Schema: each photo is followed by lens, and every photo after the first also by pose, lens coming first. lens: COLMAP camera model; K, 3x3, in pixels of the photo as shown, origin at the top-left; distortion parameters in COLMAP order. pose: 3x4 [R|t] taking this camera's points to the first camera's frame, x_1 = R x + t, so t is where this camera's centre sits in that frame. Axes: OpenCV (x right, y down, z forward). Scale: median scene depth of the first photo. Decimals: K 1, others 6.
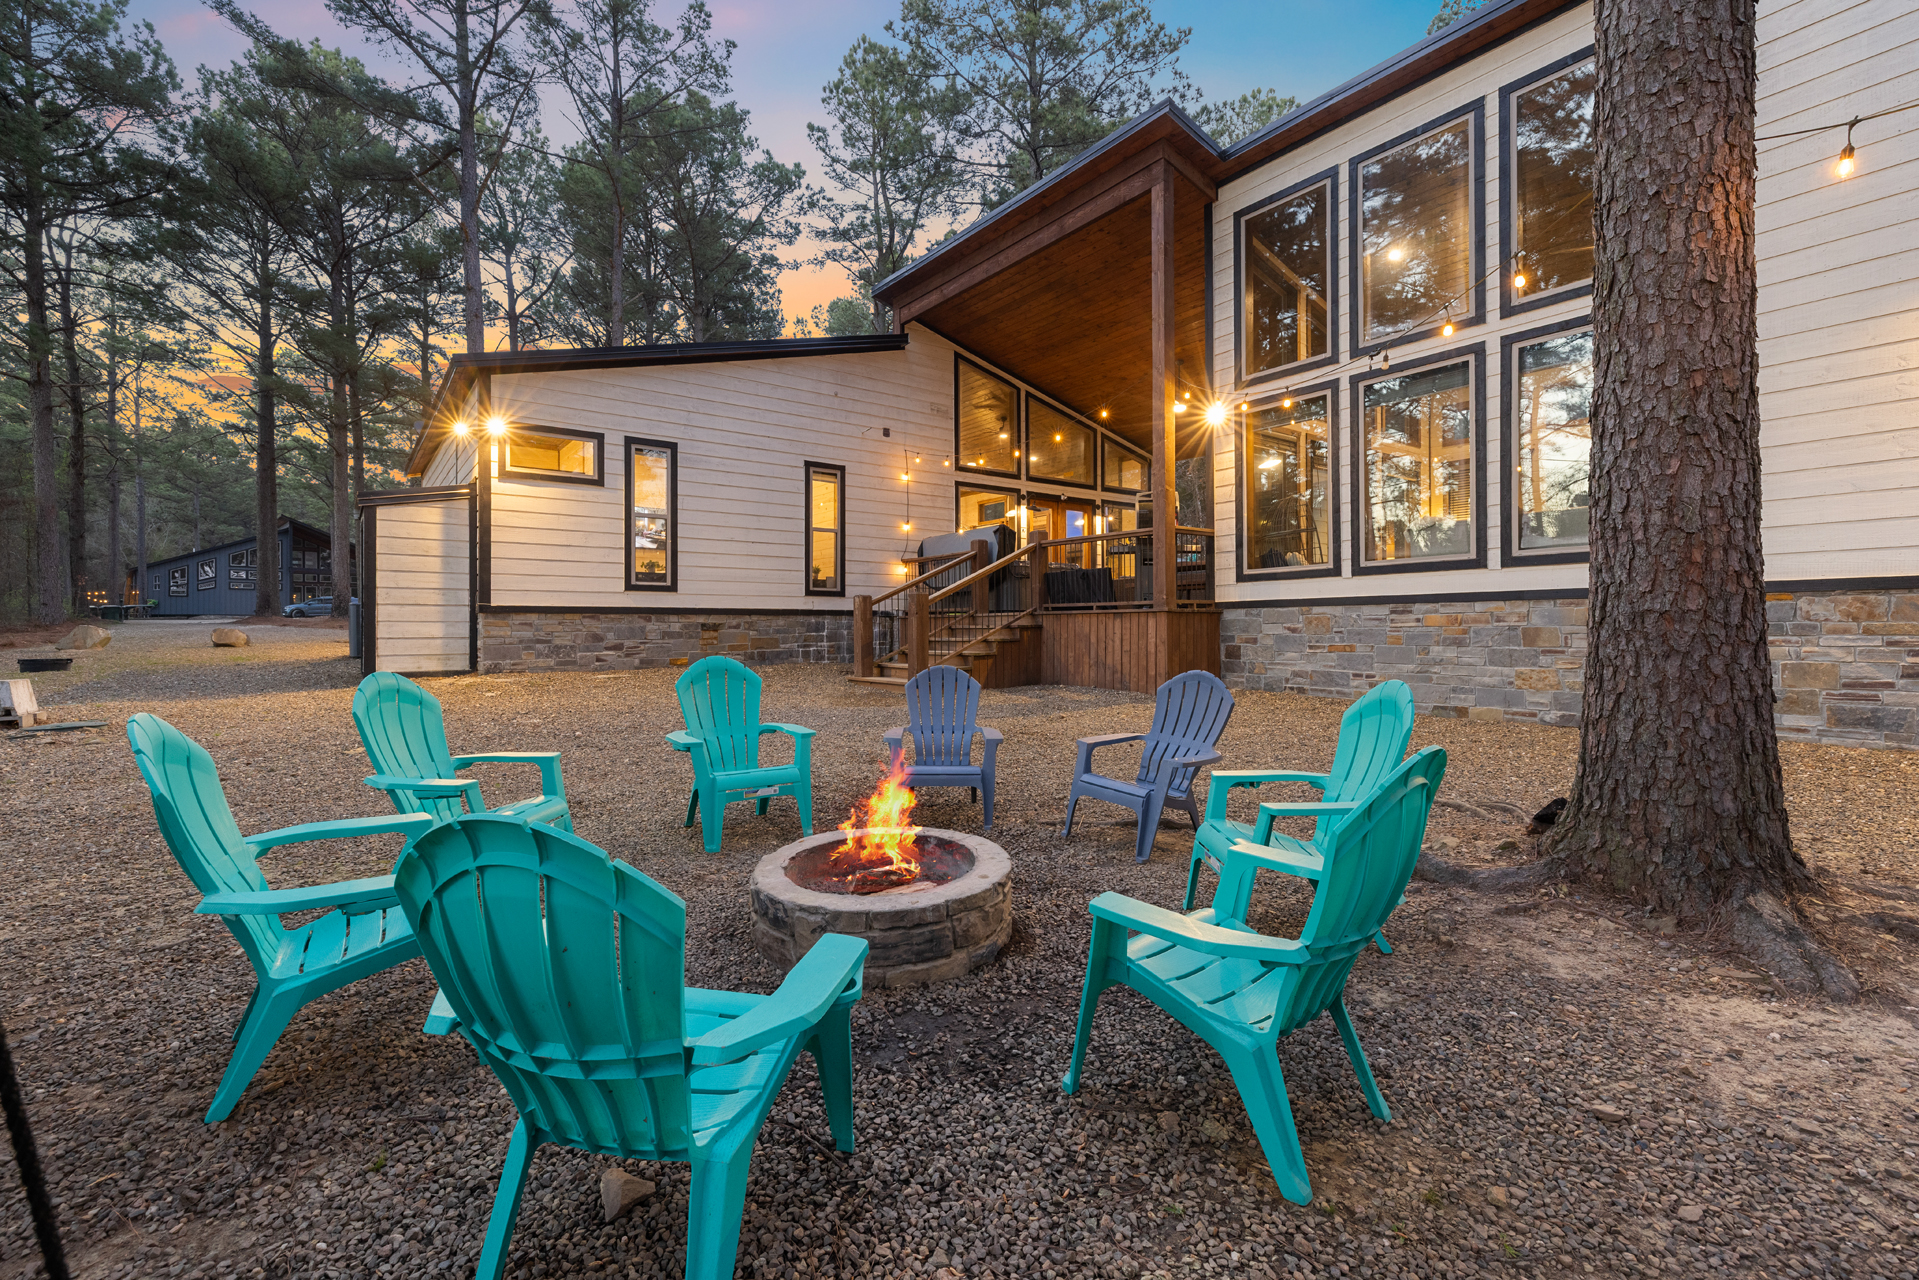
lens RADIAL K [[853.9, 0, 1009.2], [0, 853.9, 627.5], [0, 0, 1]] dist [0.002511, 0.000249]
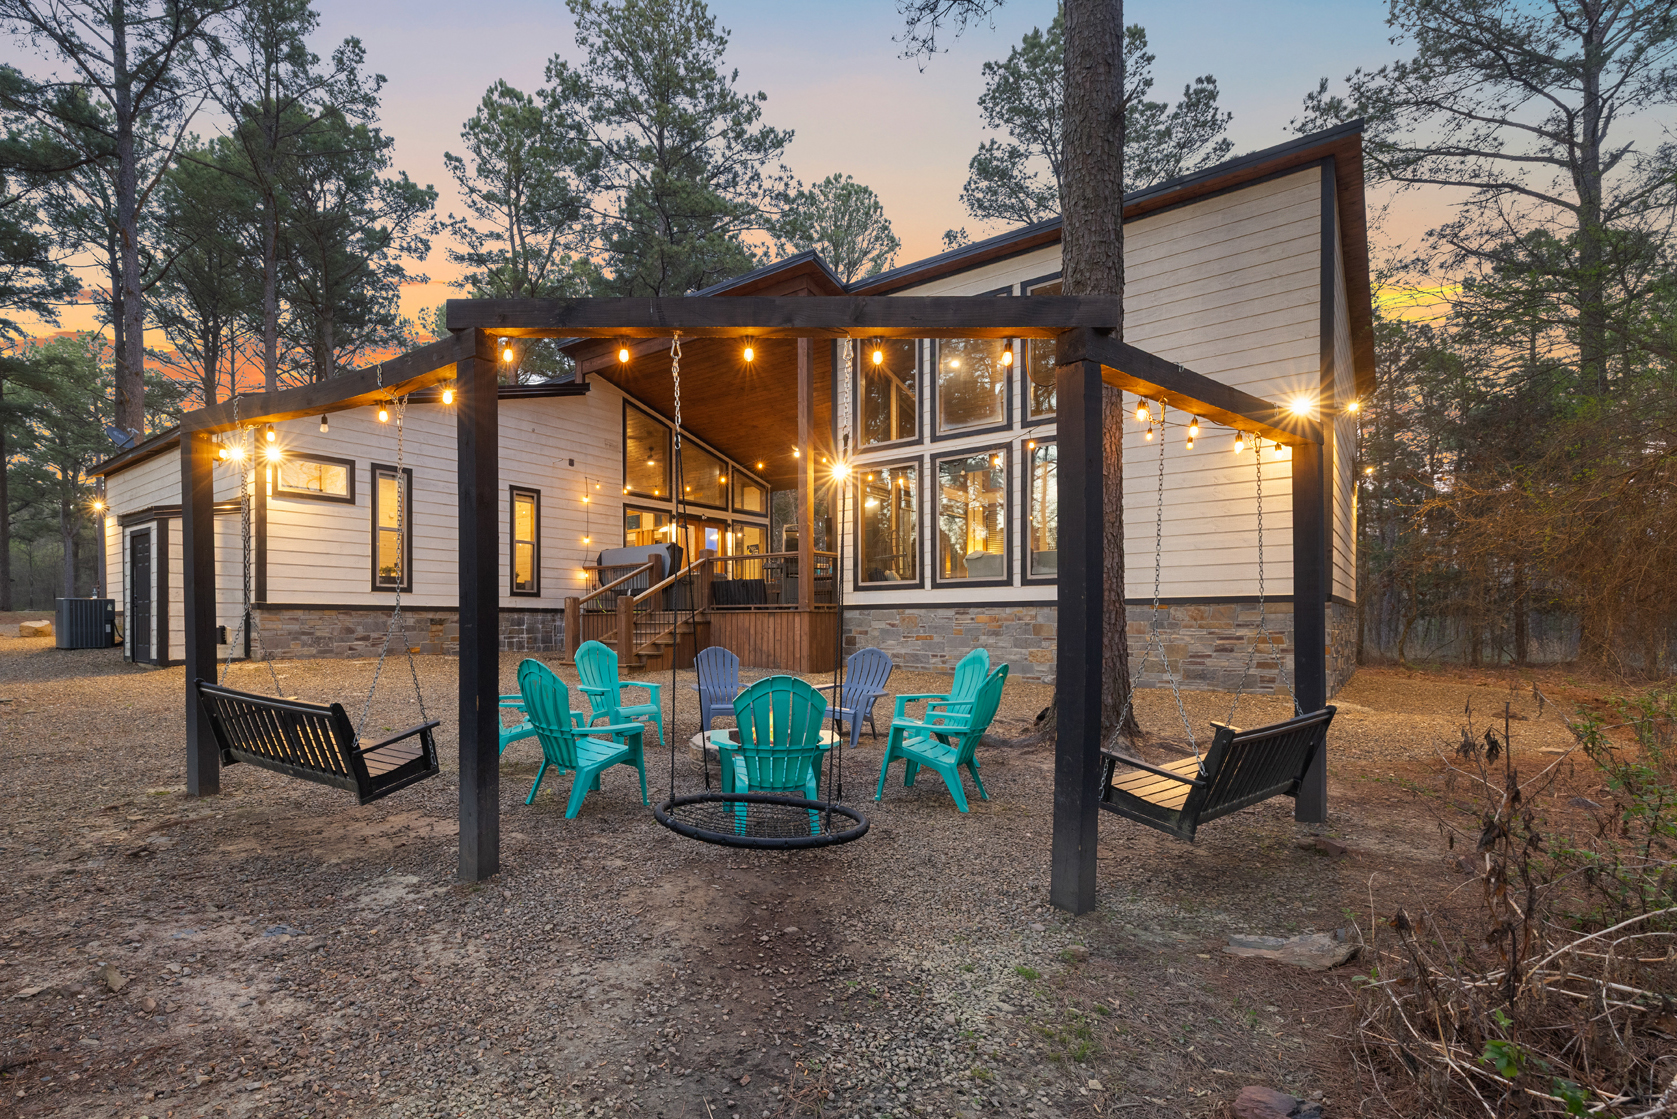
lens RADIAL K [[744.9, 0, 836.6], [0, 744.9, 625.5], [0, 0, 1]] dist [0.000093, 0.000228]
pose [[0.960367, 0.001815, 0.278734, -0.094176], [-0.002909, 0.999990, 0.003512, -0.000555], [-0.278725, -0.004184, 0.960362, -0.158644]]
